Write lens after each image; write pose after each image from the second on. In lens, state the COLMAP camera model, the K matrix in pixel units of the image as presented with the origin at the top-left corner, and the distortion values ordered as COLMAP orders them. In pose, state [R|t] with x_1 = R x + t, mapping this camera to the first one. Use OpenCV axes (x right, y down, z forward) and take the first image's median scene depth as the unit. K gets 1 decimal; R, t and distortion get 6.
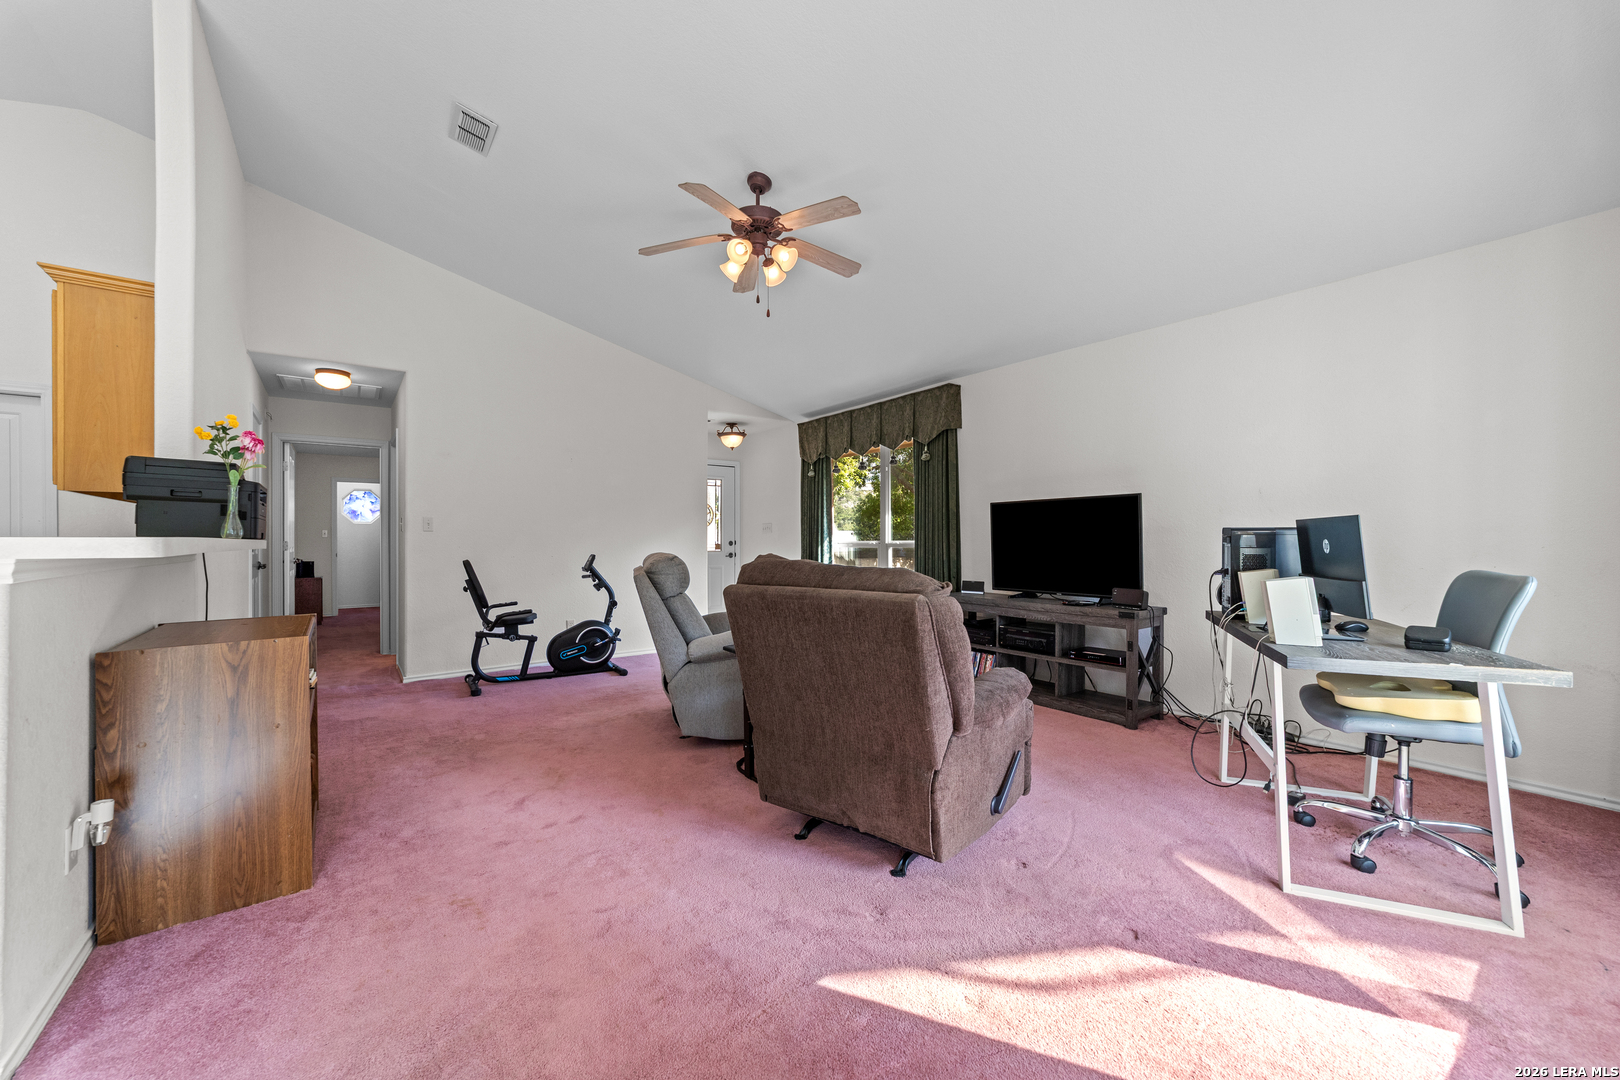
lens RADIAL K [[623.5, 0, 810.0], [0, 623.5, 538.2], [0, 0, 1]] dist [-0.014578, 0.006462]
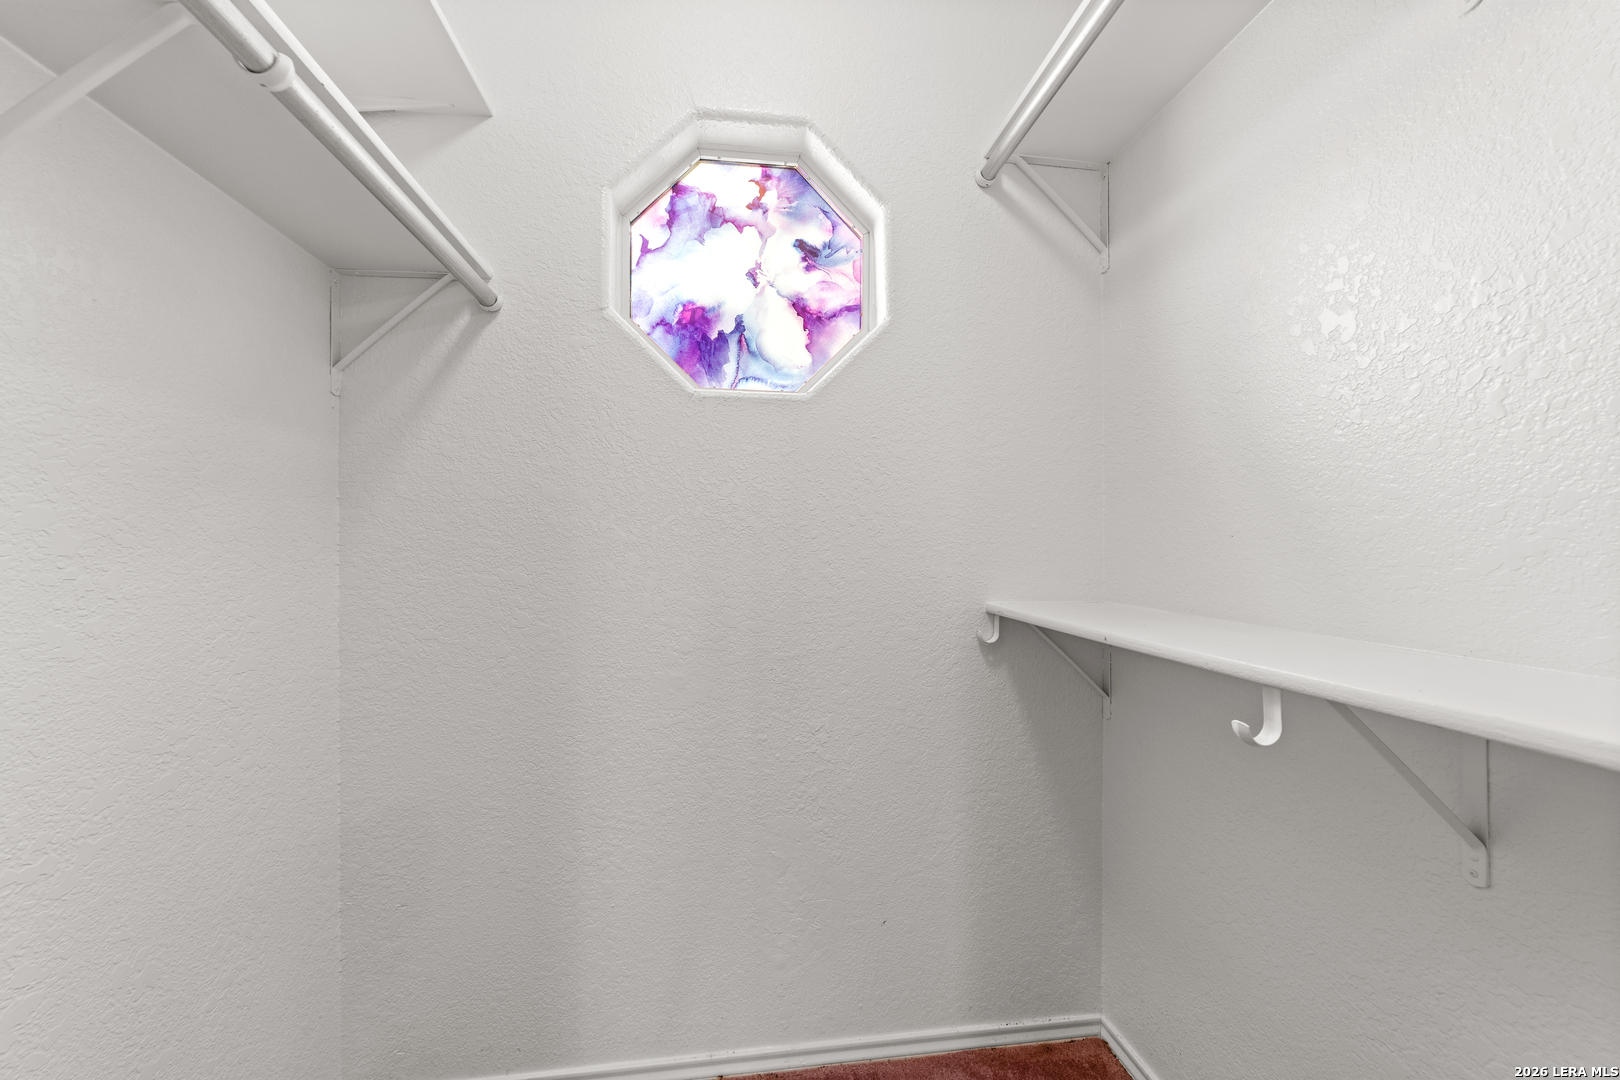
lens RADIAL K [[623.5, 0, 807.8], [0, 623.5, 541.5], [0, 0, 1]] dist [-0.014578, 0.006462]
pose [[0.876111, 0.006489, -0.482067, -2.376999], [-0.010079, 0.999937, -0.004859, 0.022086], [0.482005, 0.009116, 0.876121, 3.271988]]
